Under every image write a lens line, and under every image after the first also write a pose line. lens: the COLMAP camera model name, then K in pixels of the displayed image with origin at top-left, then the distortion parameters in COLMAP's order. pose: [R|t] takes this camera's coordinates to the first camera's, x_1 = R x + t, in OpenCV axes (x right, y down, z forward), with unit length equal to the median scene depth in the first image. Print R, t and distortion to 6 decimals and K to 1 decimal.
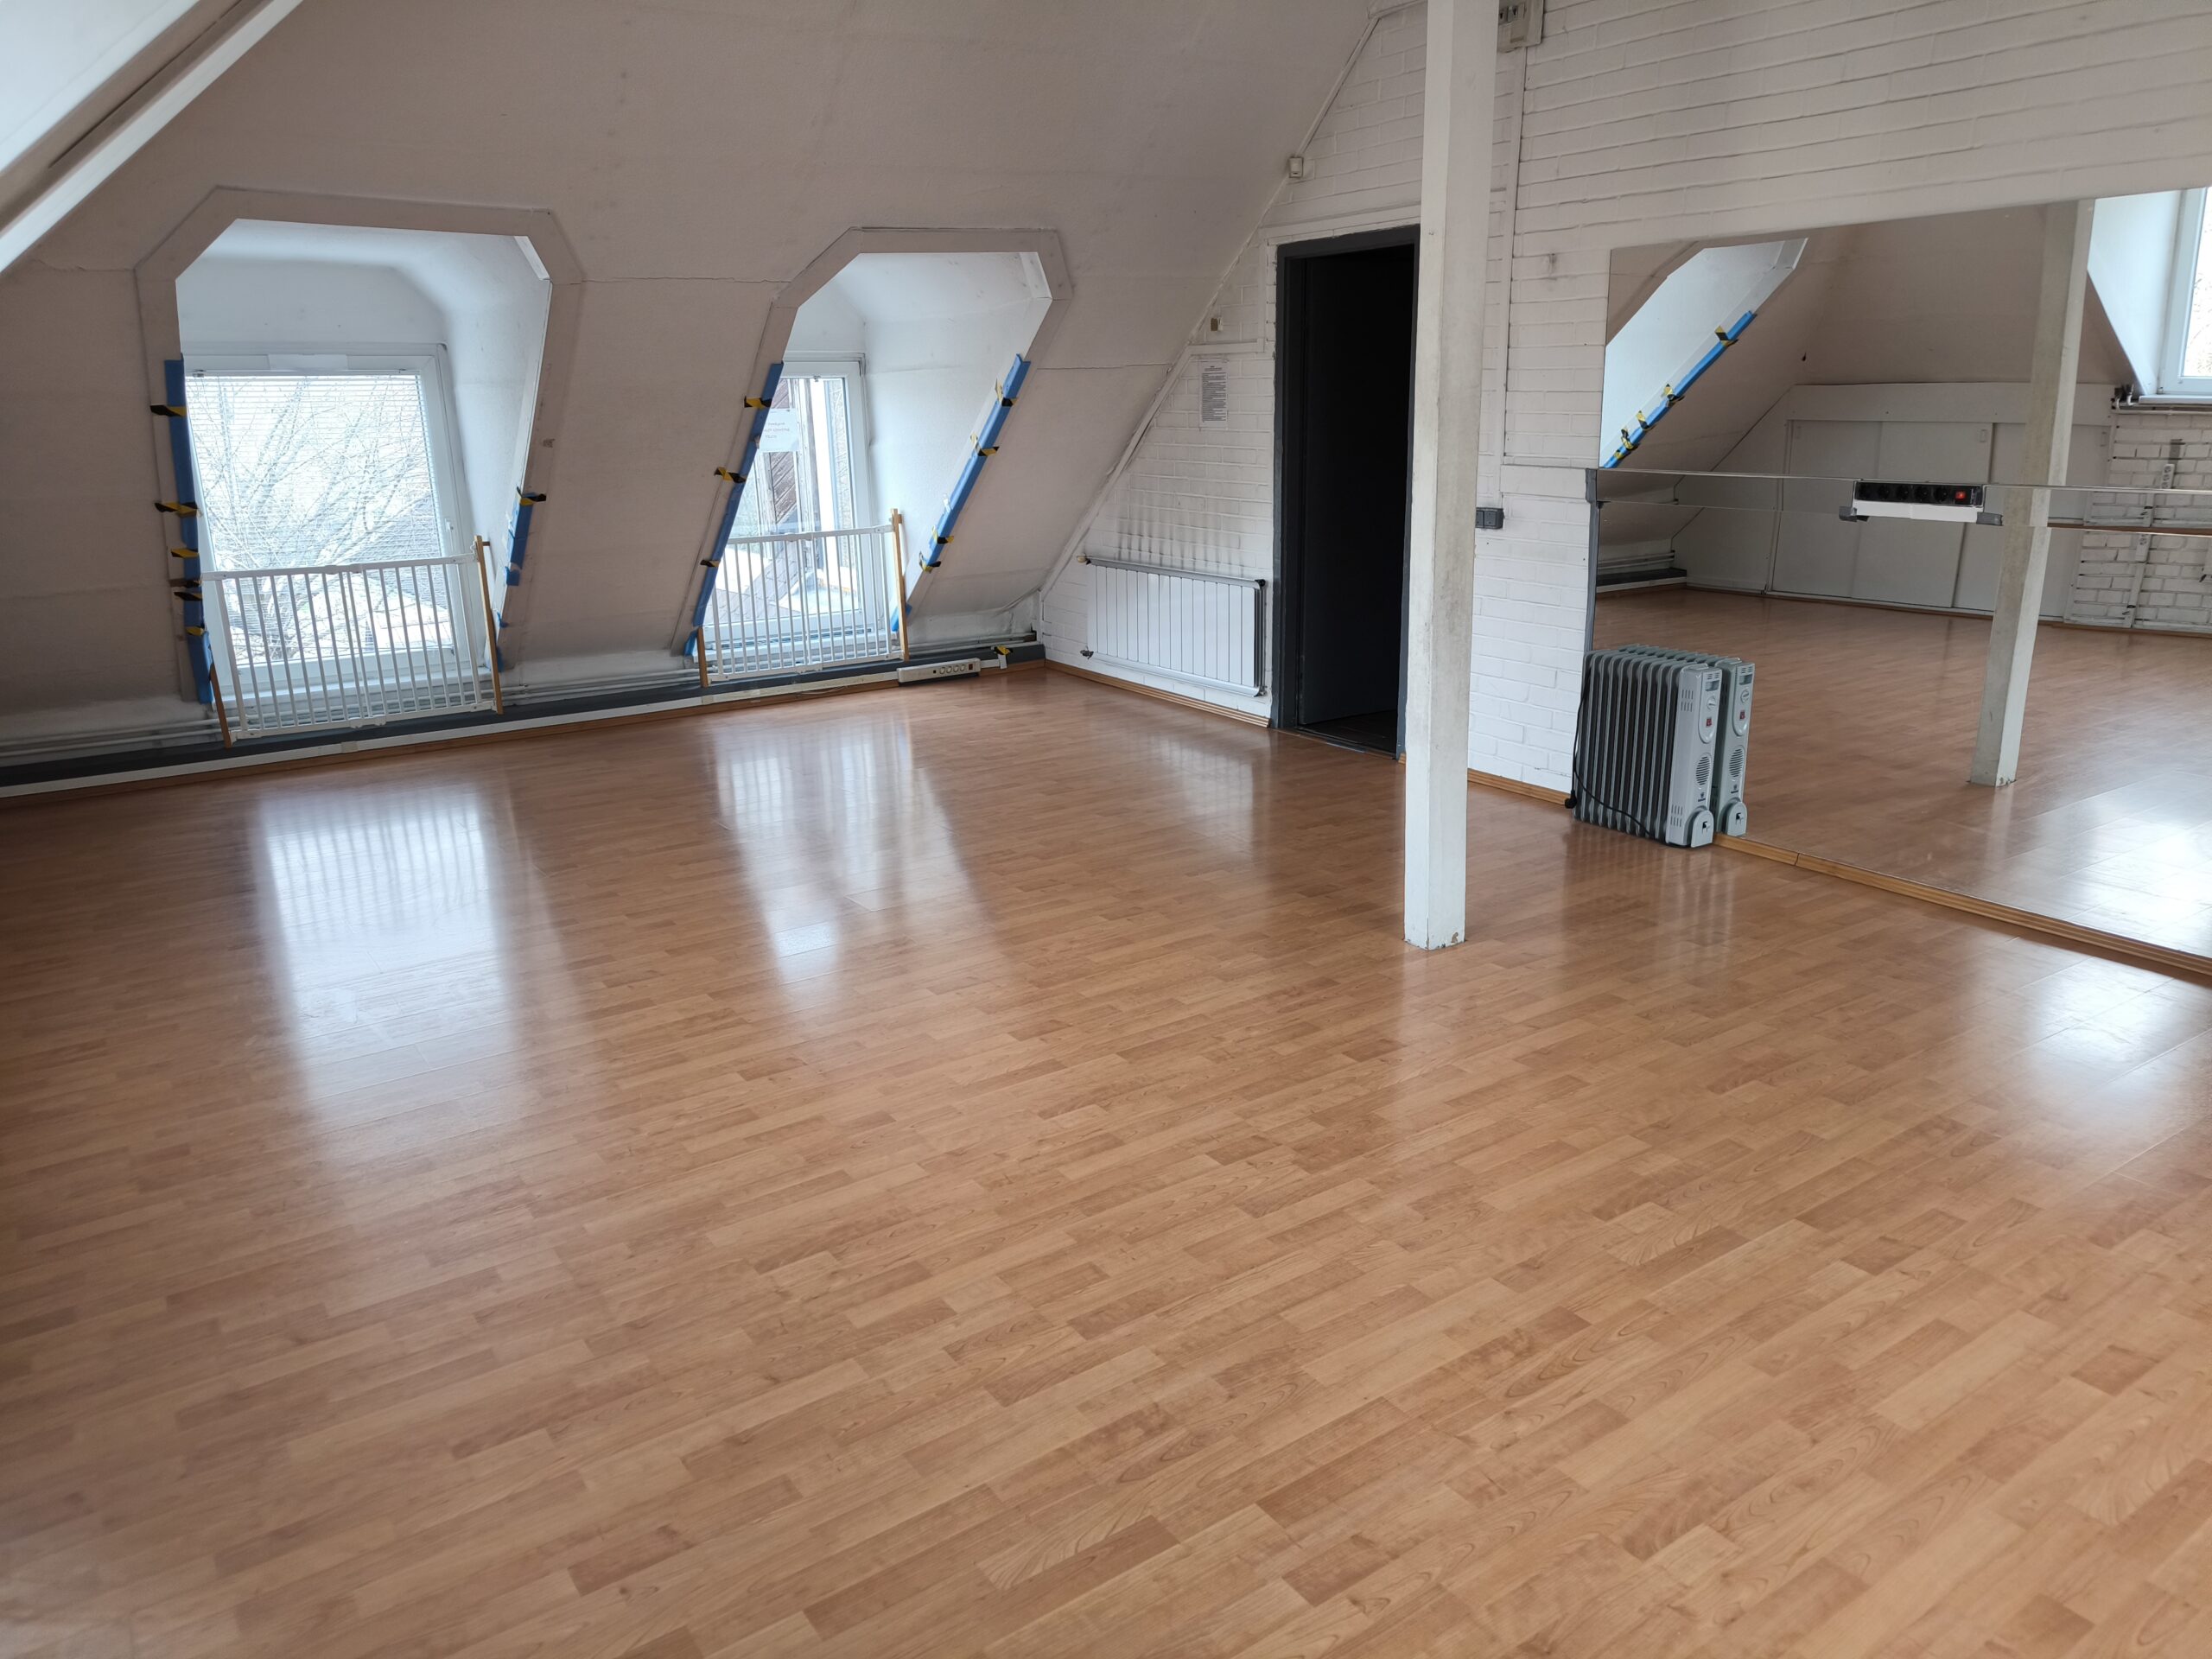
lens RADIAL K [[1549.0, 0, 1092.1], [0, 1549.0, 832.4], [0, 0, 1]] dist [0.043150, -0.031601]
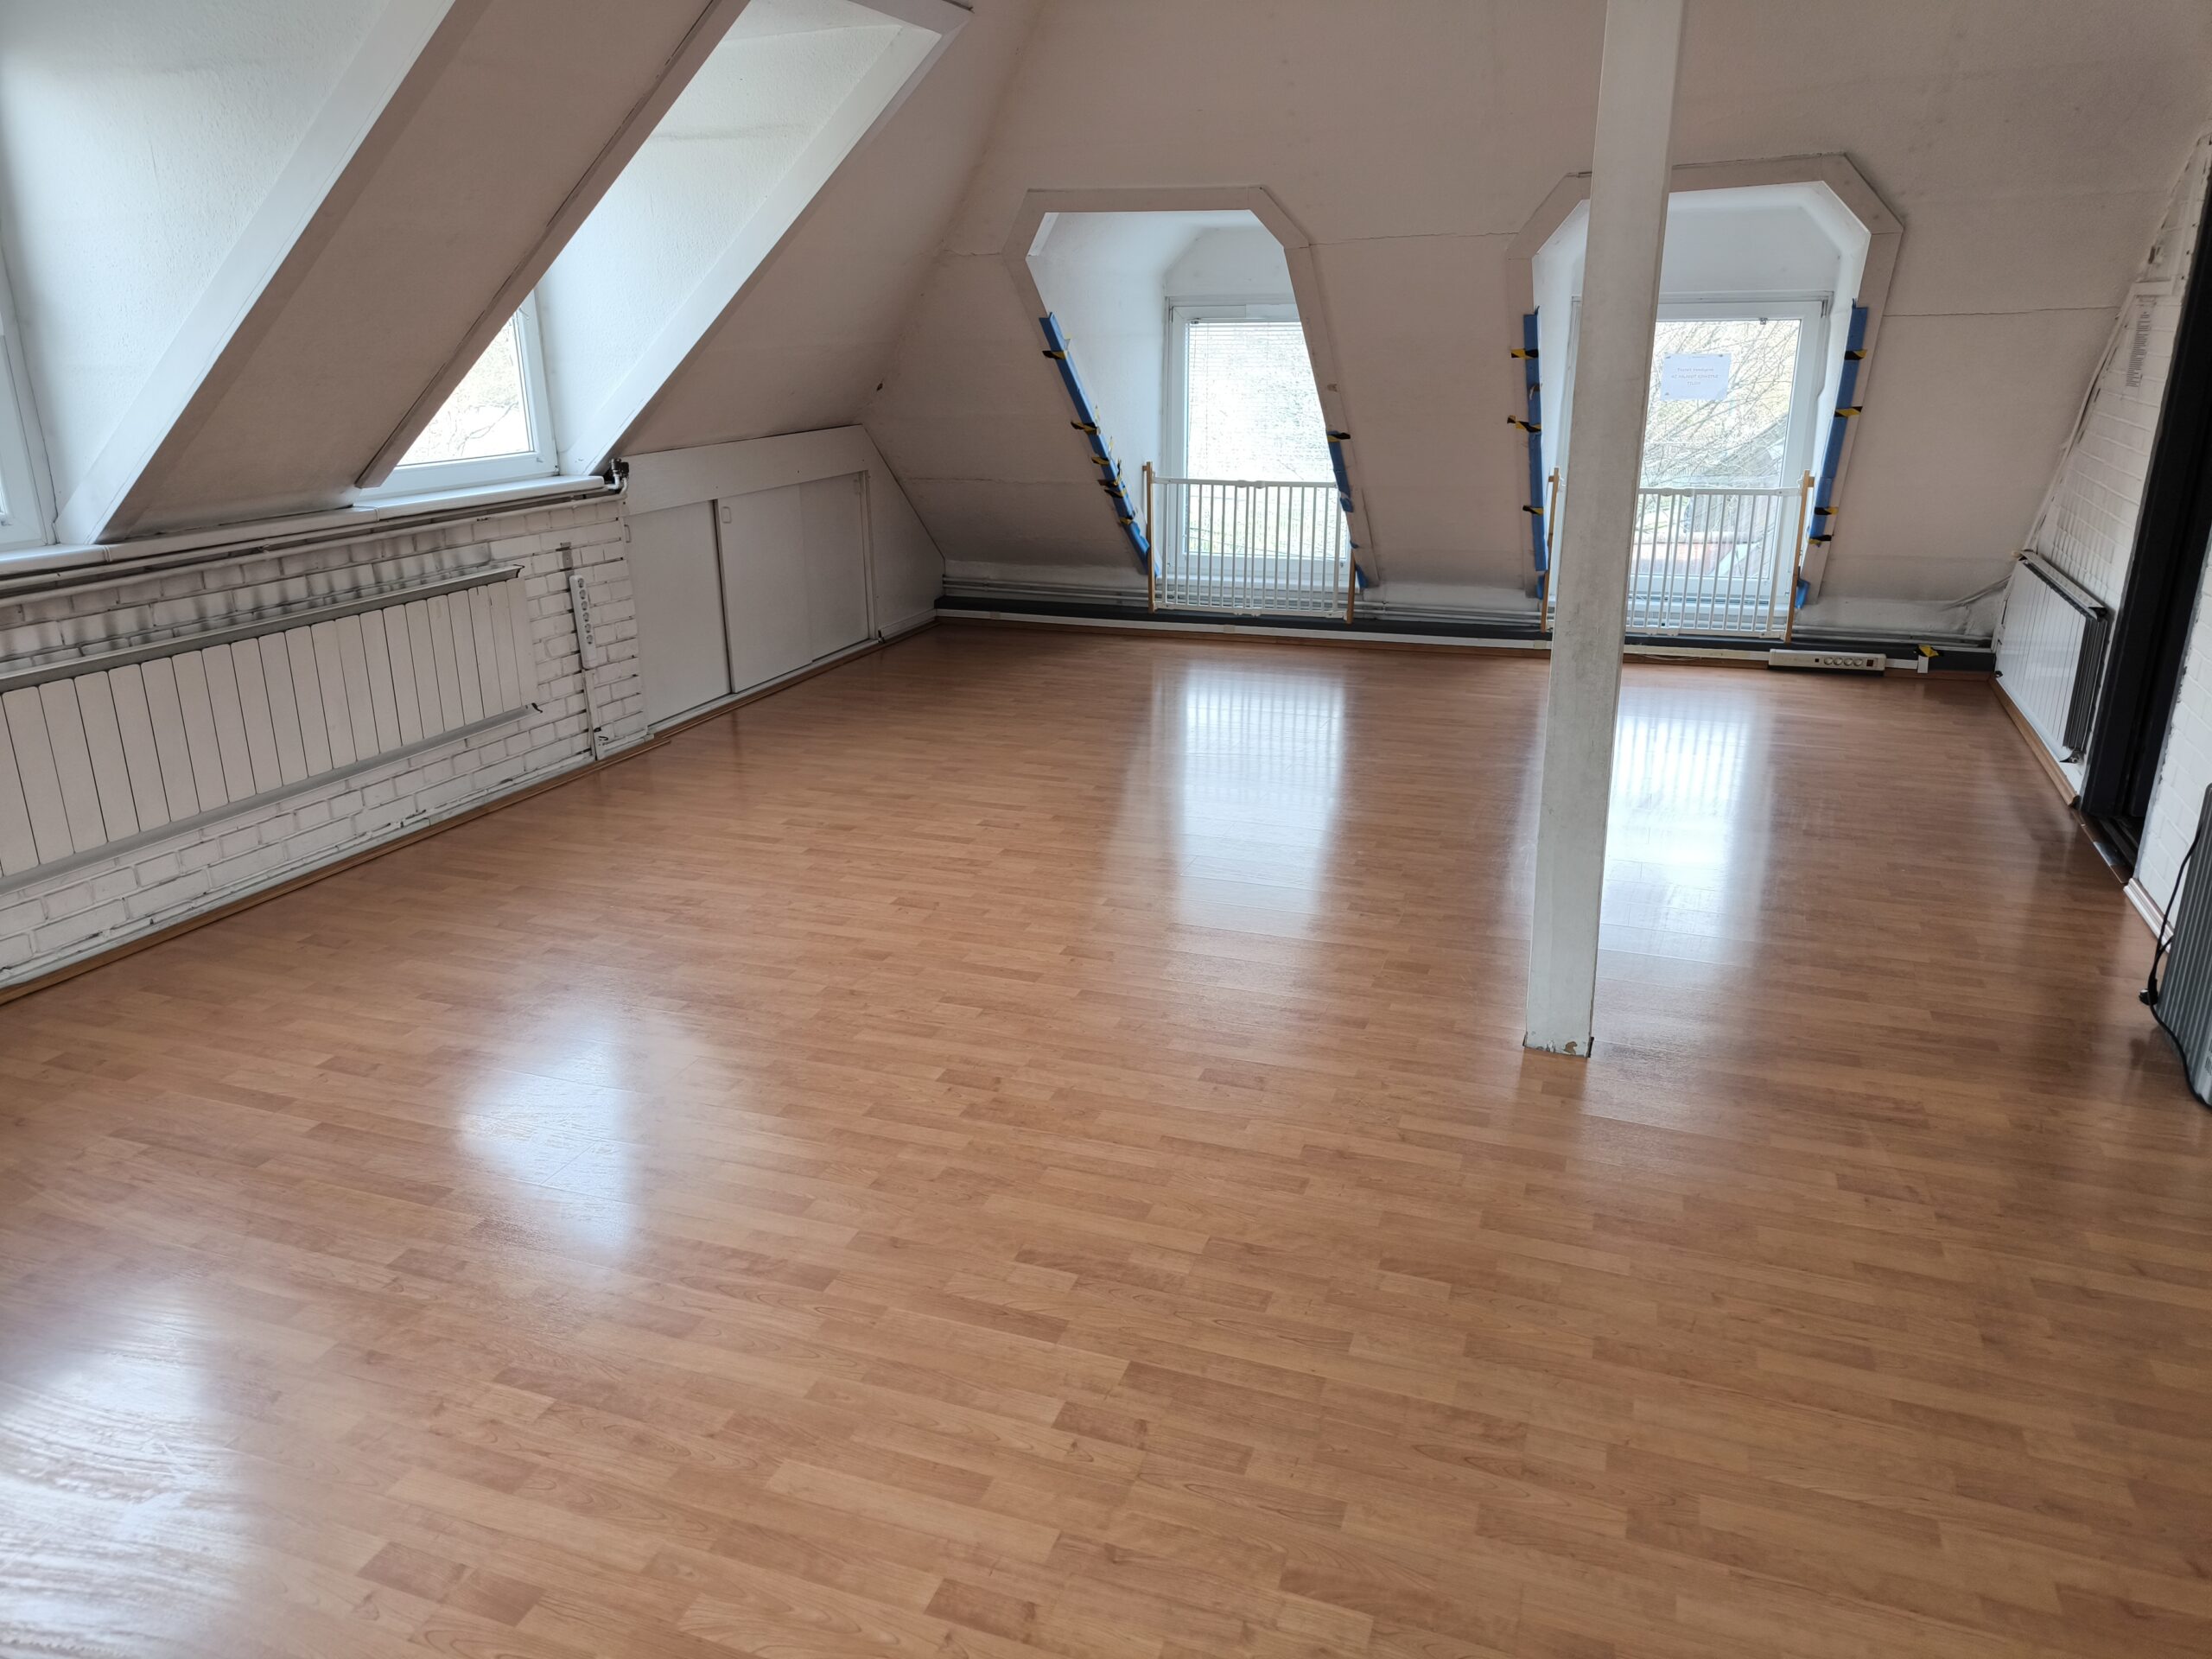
lens RADIAL K [[1549.0, 0, 1107.9], [0, 1549.0, 835.1], [0, 0, 1]] dist [0.043150, -0.031601]
pose [[0.569263, 0.268077, -0.777222, 0.513805], [-0.224336, 0.960122, 0.166852, -0.089468], [0.790957, 0.079376, 0.606701, 0.213090]]
